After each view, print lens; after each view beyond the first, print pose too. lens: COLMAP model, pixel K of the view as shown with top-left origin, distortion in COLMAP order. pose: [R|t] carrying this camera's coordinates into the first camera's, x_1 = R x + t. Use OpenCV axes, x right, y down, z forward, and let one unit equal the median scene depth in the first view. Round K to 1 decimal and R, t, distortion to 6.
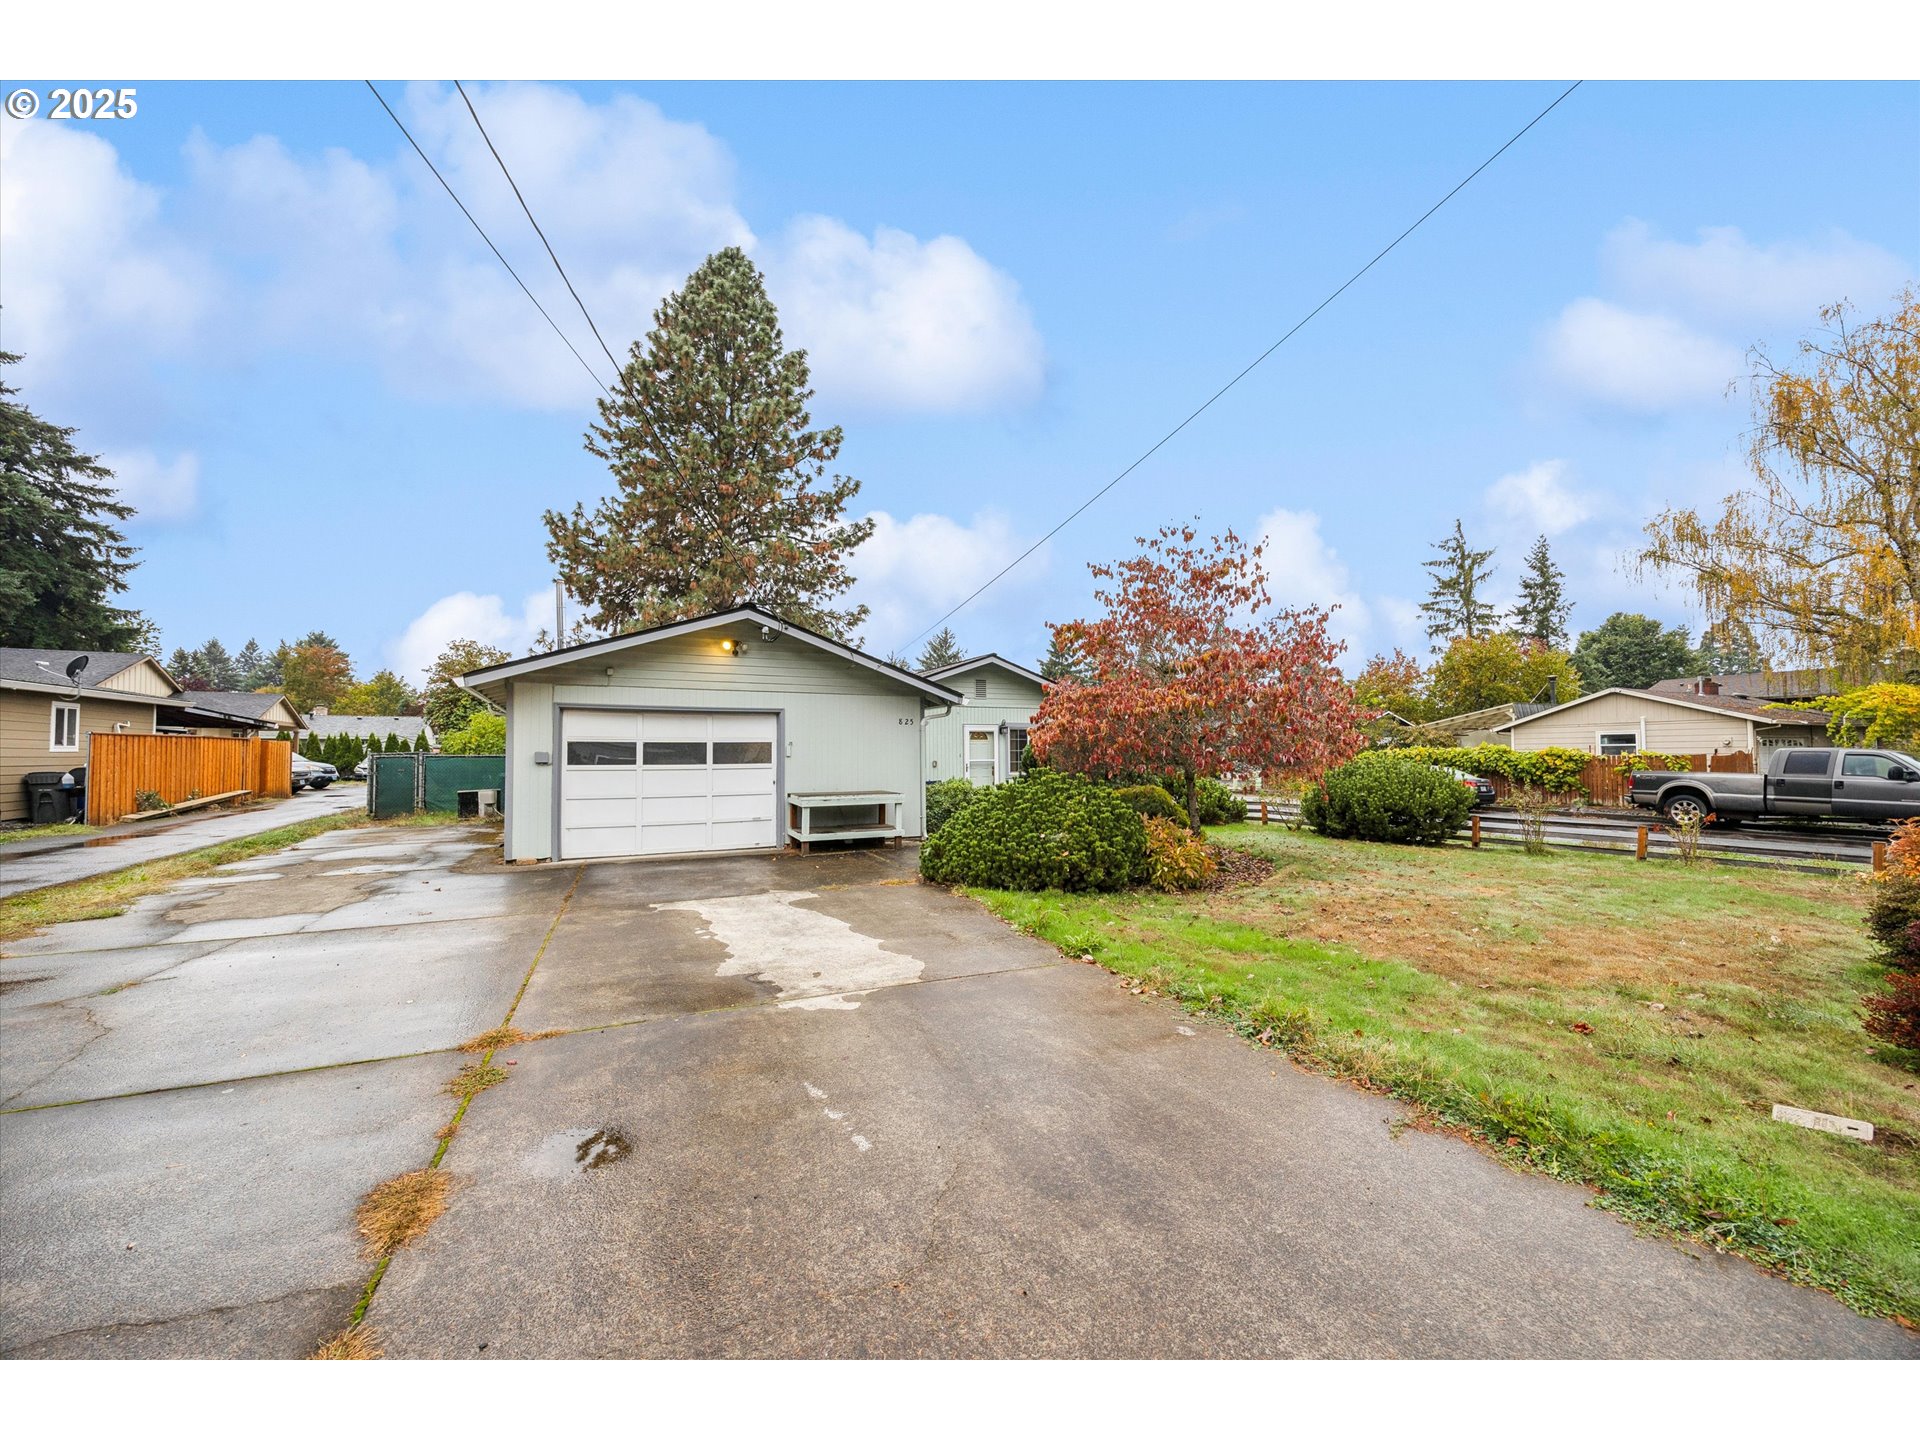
lens RADIAL K [[751.6, 0, 958.2], [0, 751.6, 752.7], [0, 0, 1]] dist [-0.006974, -0.000120]
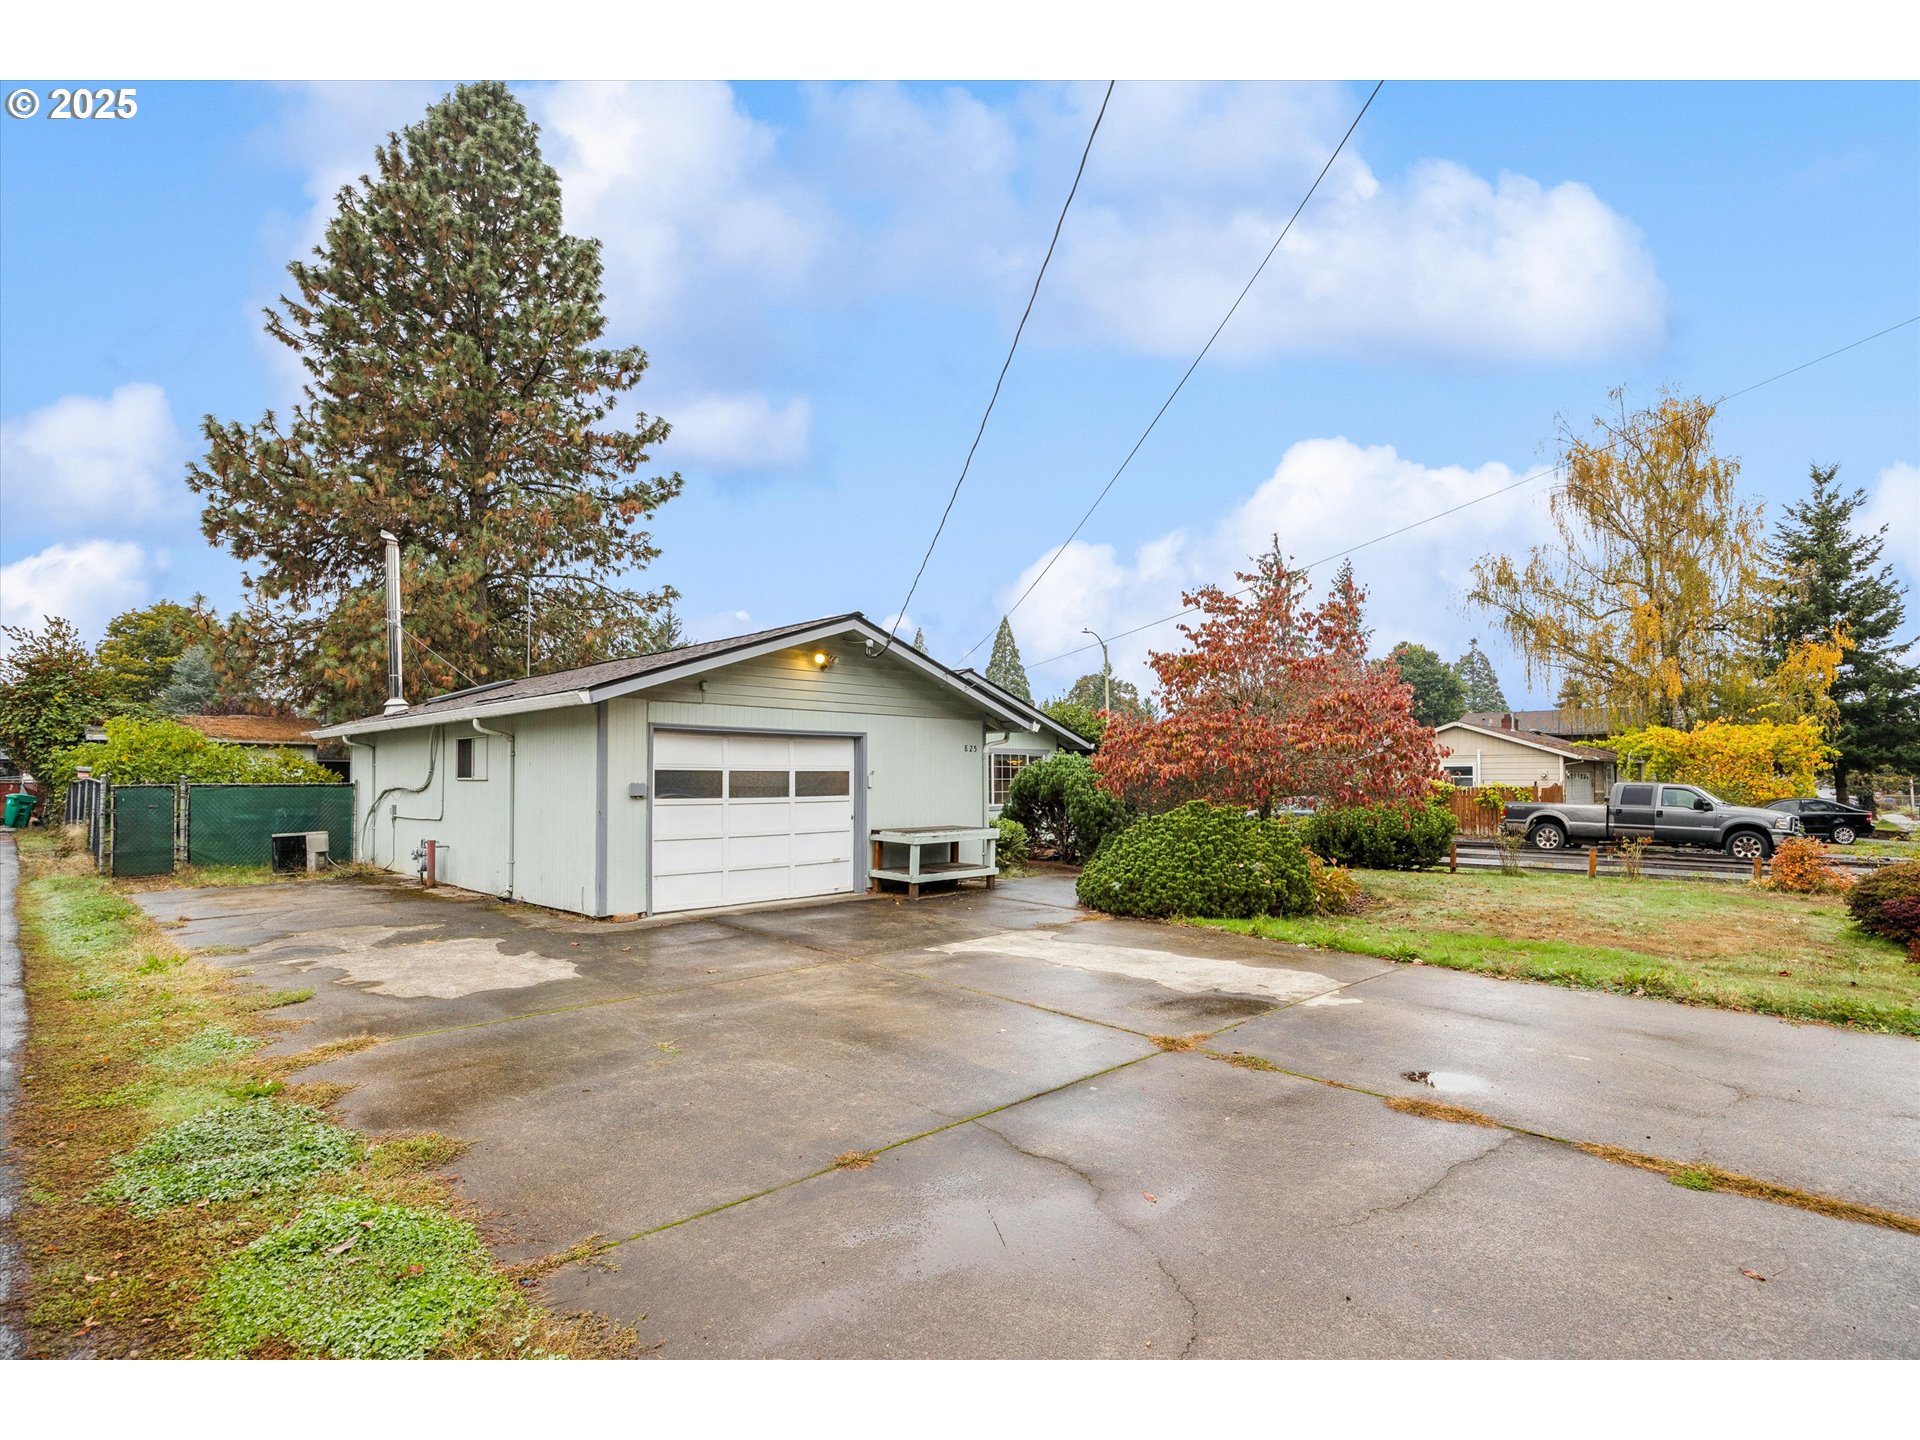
lens RADIAL K [[969.0, 0, 961.8], [0, 969.0, 802.2], [0, 0, 1]] dist [-0.024388, -0.000042]
pose [[0.942886, -0.001517, 0.333112, -0.378542], [-0.007087, 0.999672, 0.024613, -0.005106], [-0.333041, -0.025568, 0.942566, -0.073941]]
